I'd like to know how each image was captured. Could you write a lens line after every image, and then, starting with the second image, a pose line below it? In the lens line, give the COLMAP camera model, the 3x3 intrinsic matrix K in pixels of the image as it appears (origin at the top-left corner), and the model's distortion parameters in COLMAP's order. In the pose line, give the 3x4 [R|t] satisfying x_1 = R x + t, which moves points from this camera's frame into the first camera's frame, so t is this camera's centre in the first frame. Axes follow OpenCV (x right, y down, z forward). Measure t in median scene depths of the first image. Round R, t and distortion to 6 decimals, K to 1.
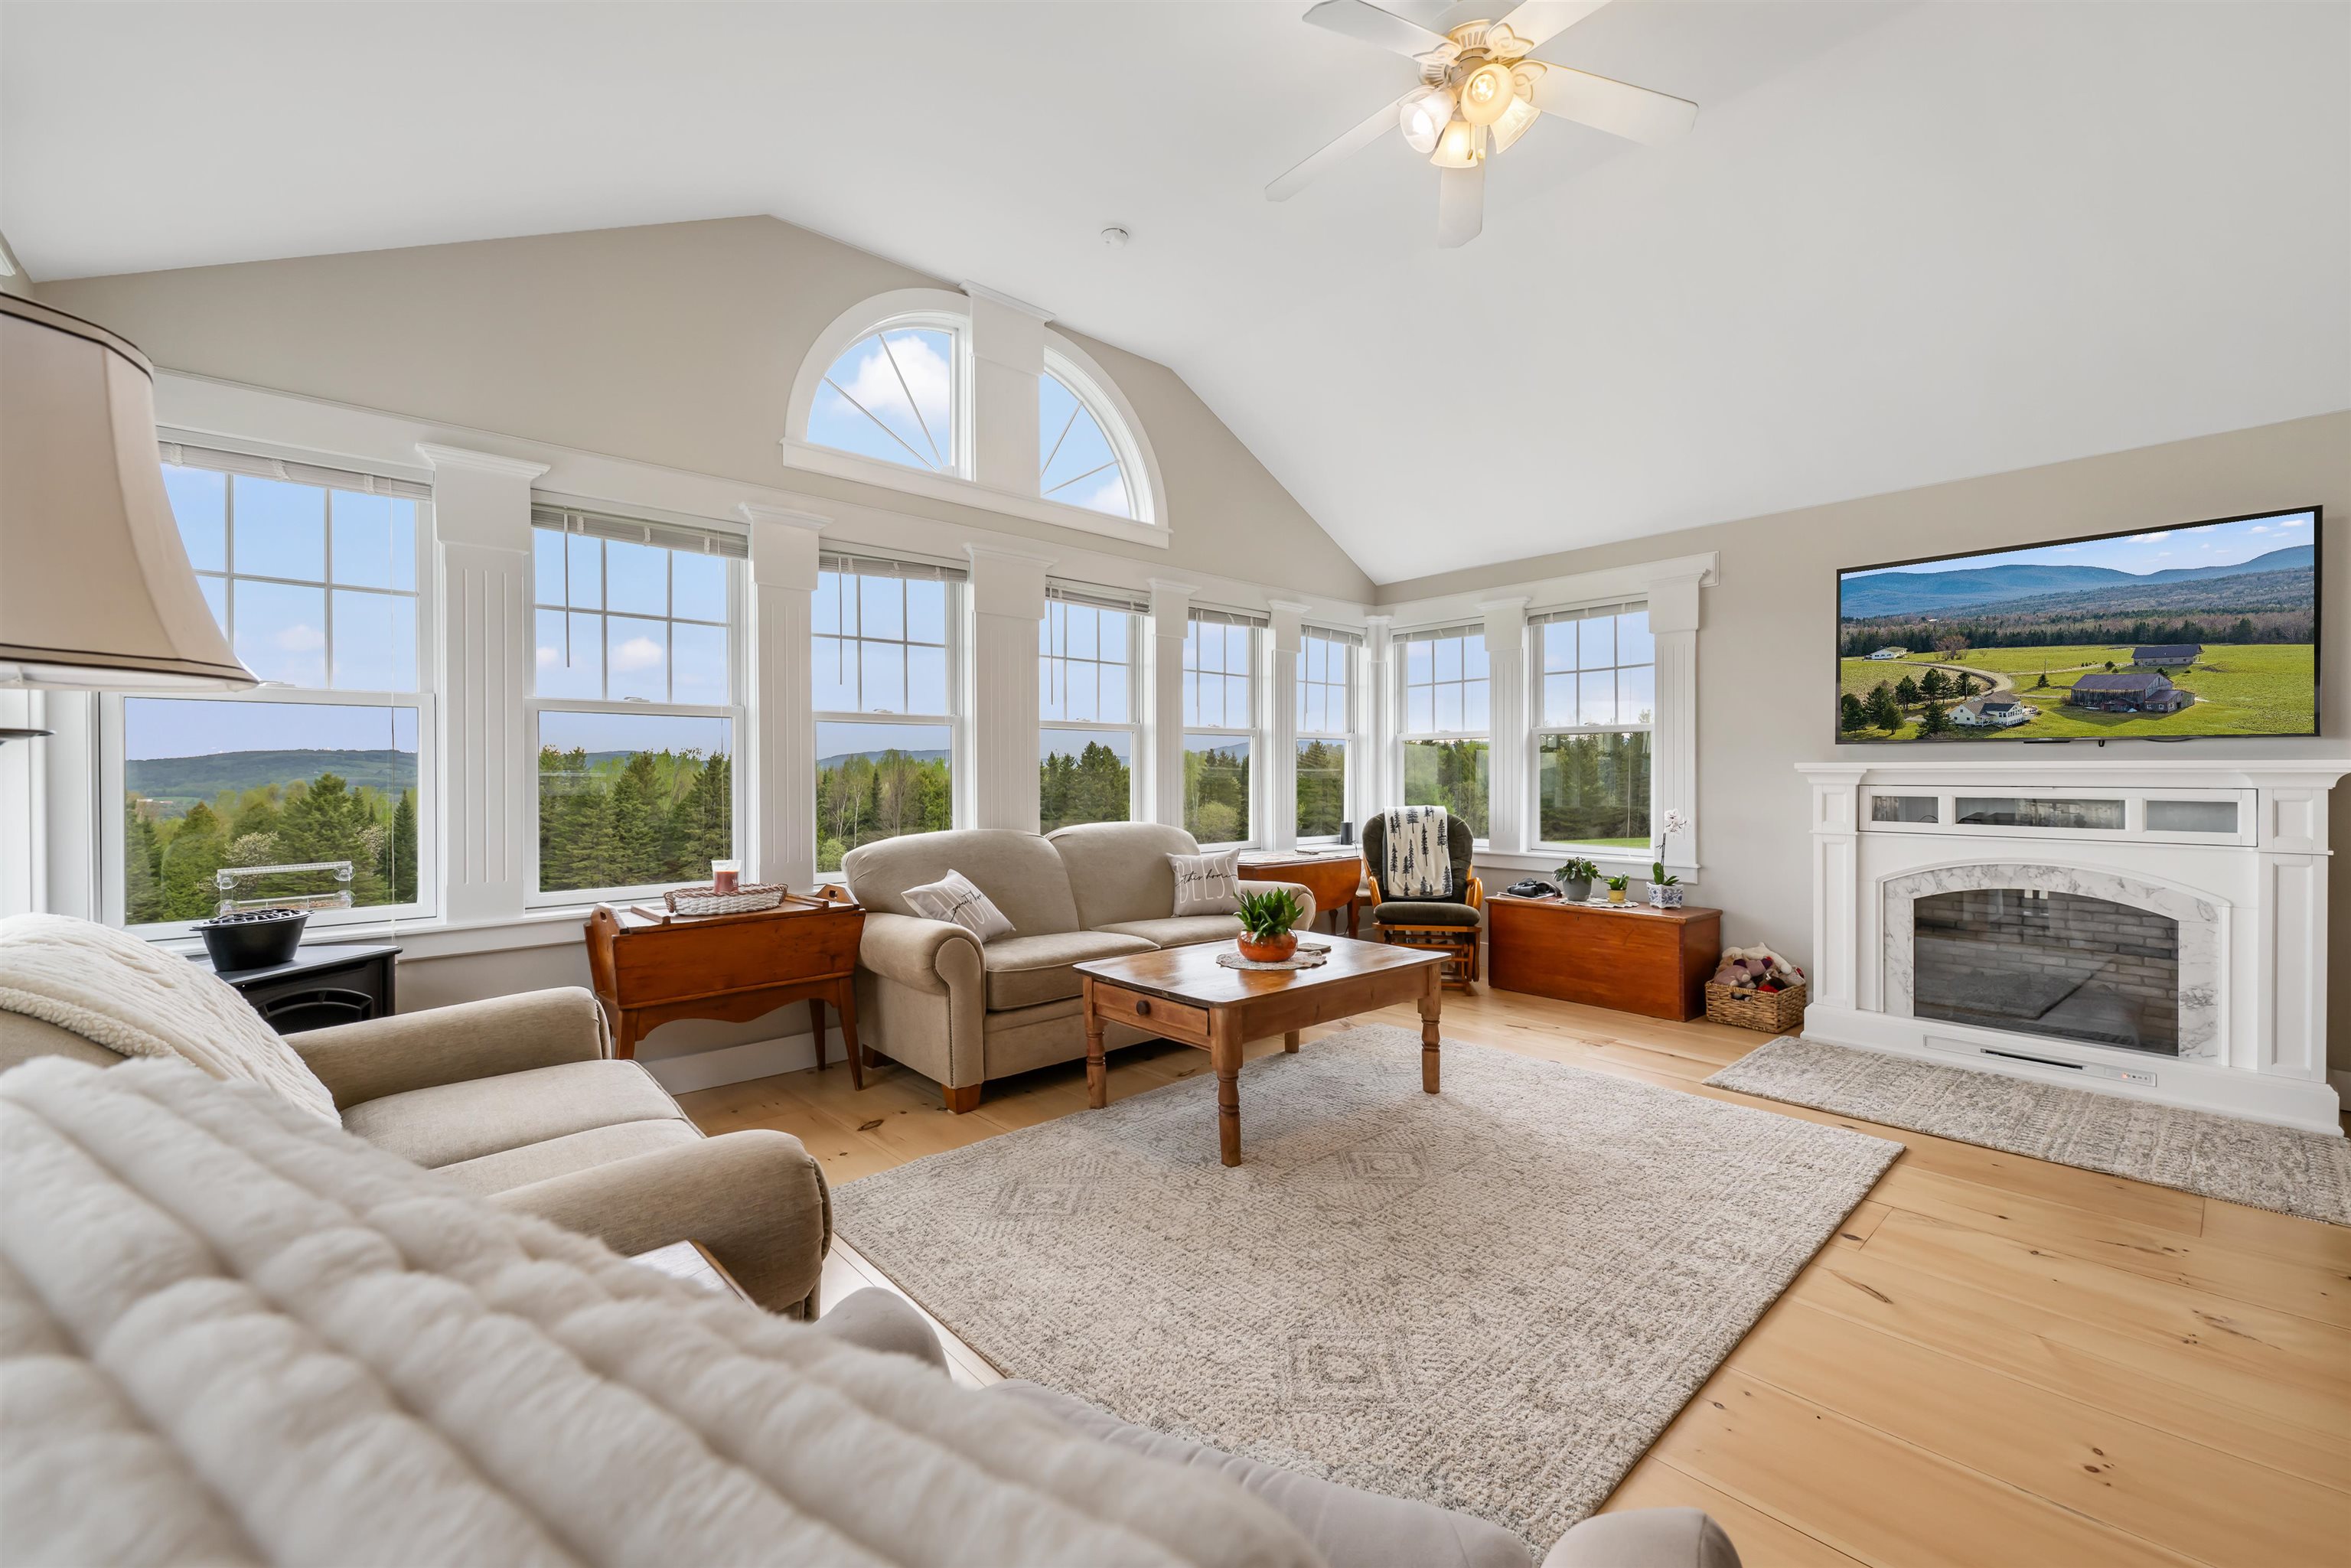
lens RADIAL K [[961.8, 0, 1171.5], [0, 961.8, 776.8], [0, 0, 1]] dist [0.011279, -0.001149]
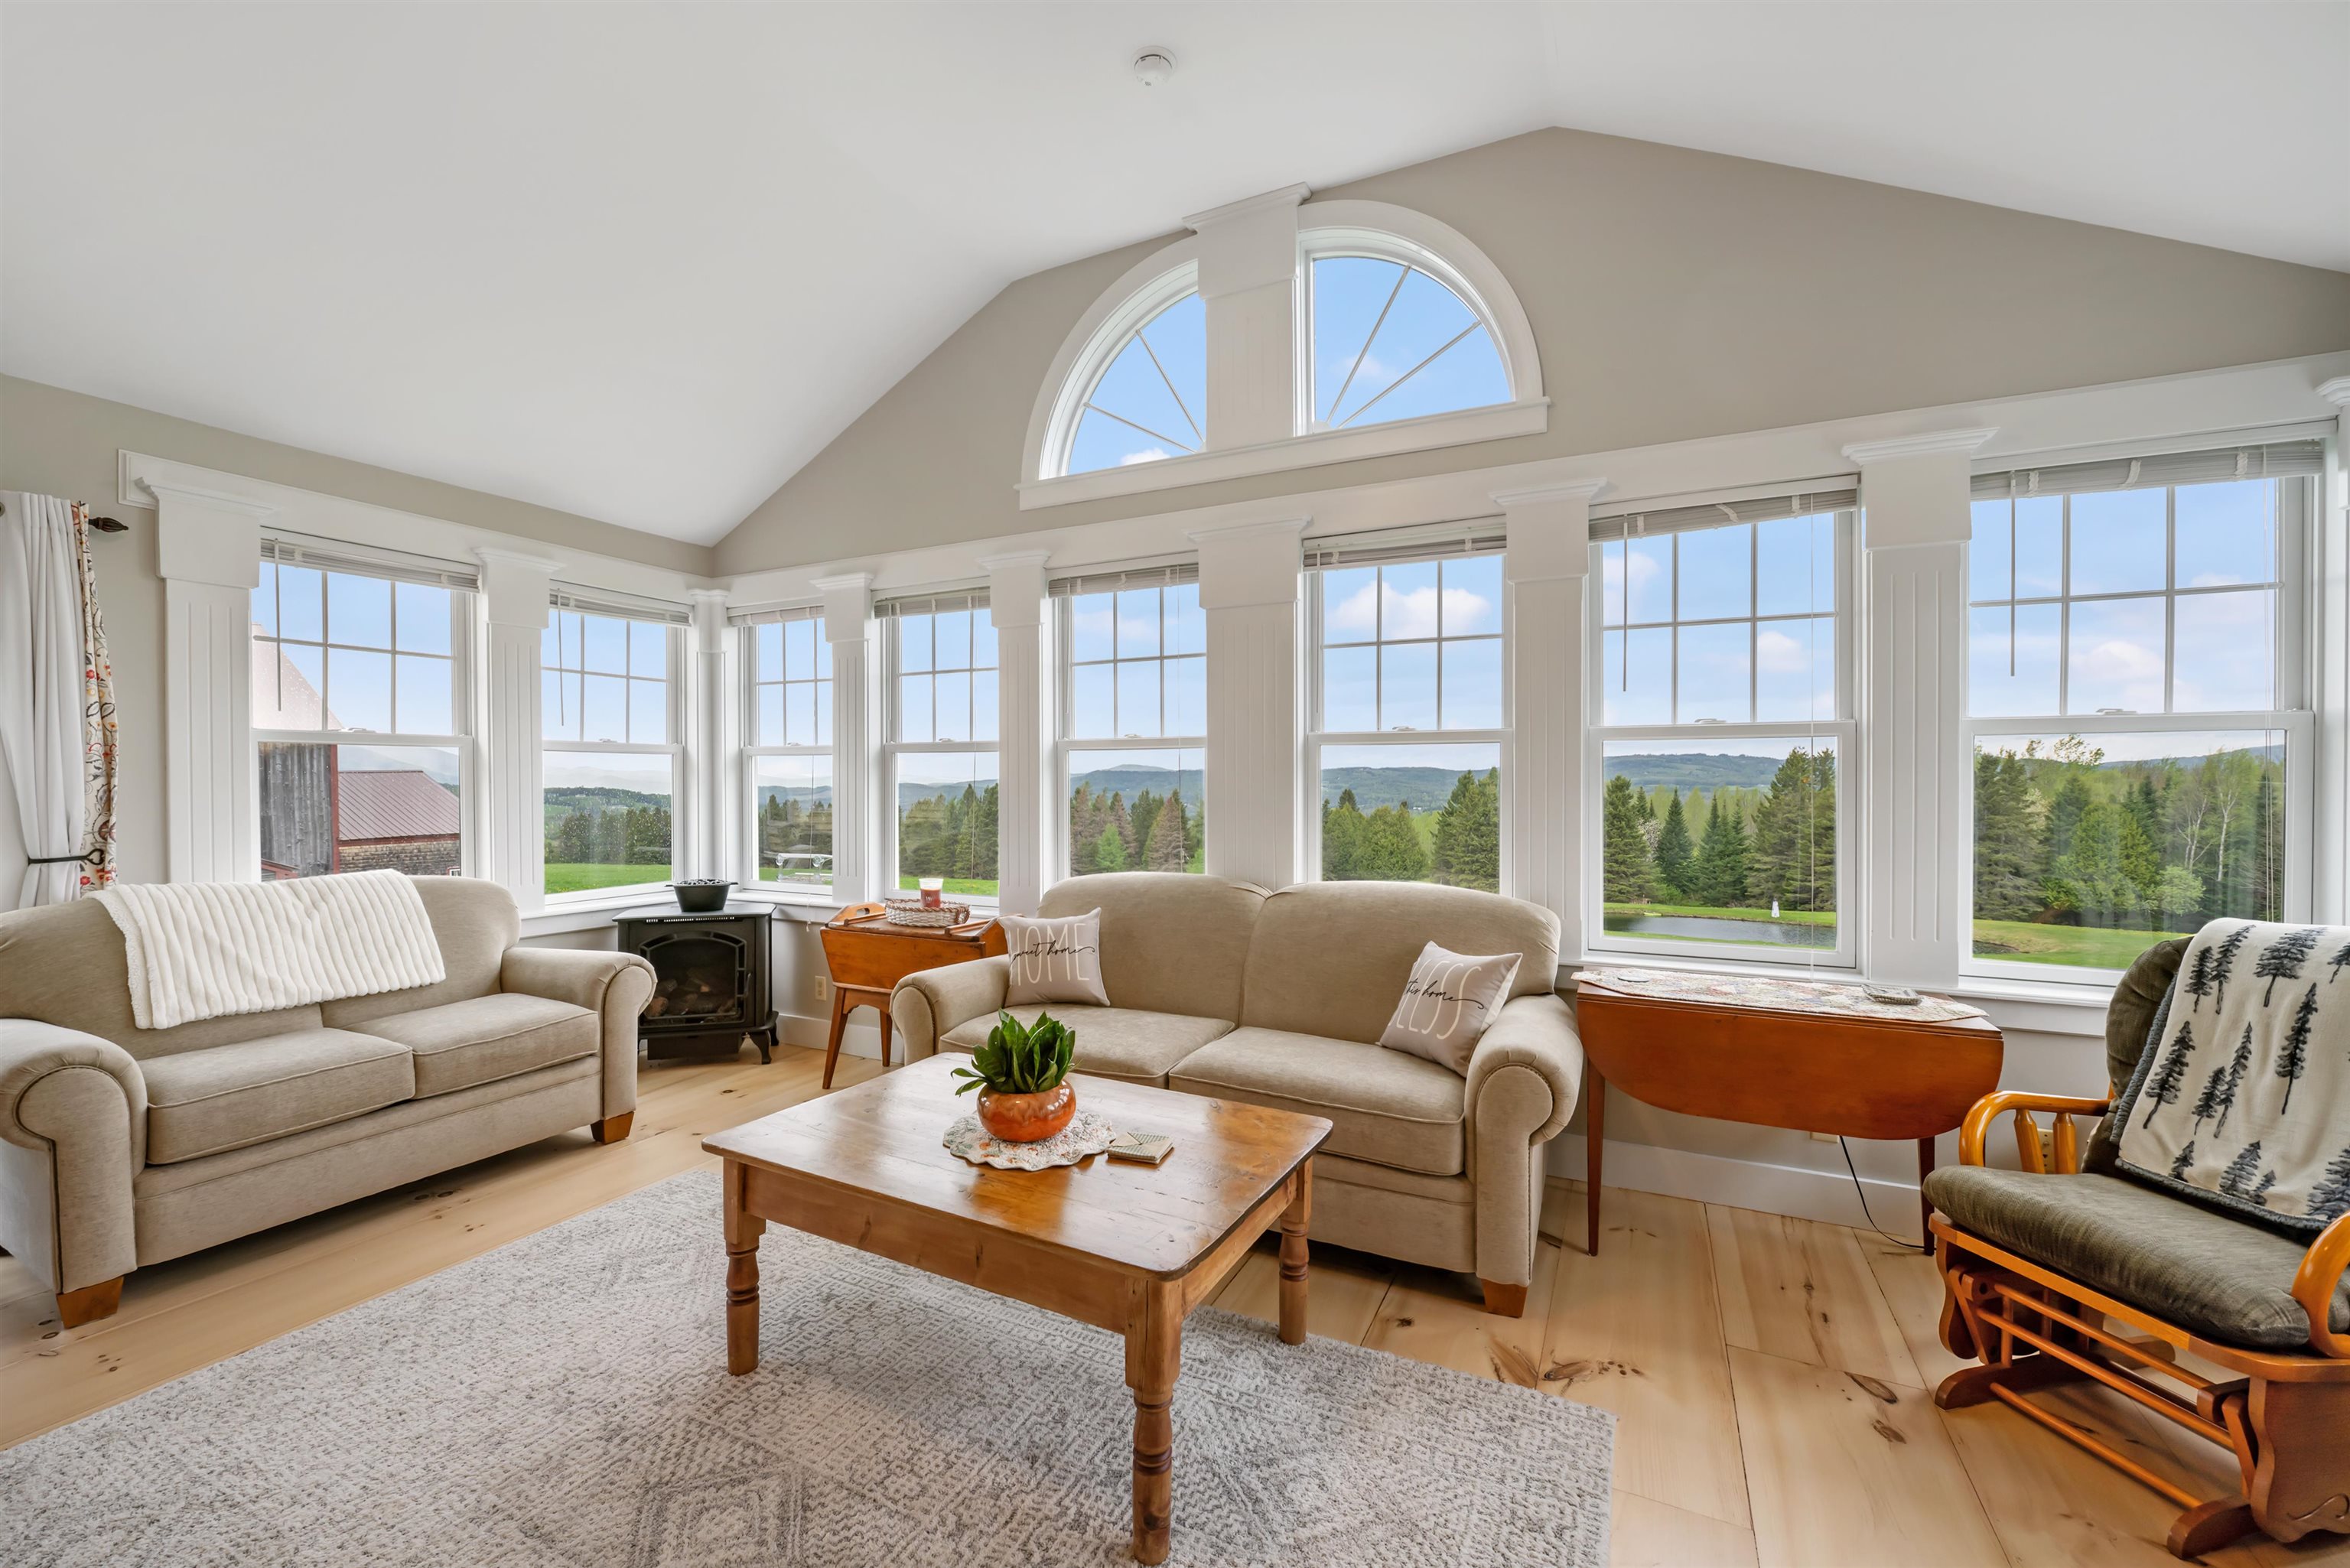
lens RADIAL K [[949.1, 0, 1168.3], [0, 949.1, 782.7], [0, 0, 1]] dist [-0.007574, -0.000850]
pose [[0.353338, 0.006254, -0.935475, 0.471976], [-0.000452, 0.999979, 0.006514, -0.023827], [0.935496, -0.001879, 0.353333, 0.587068]]
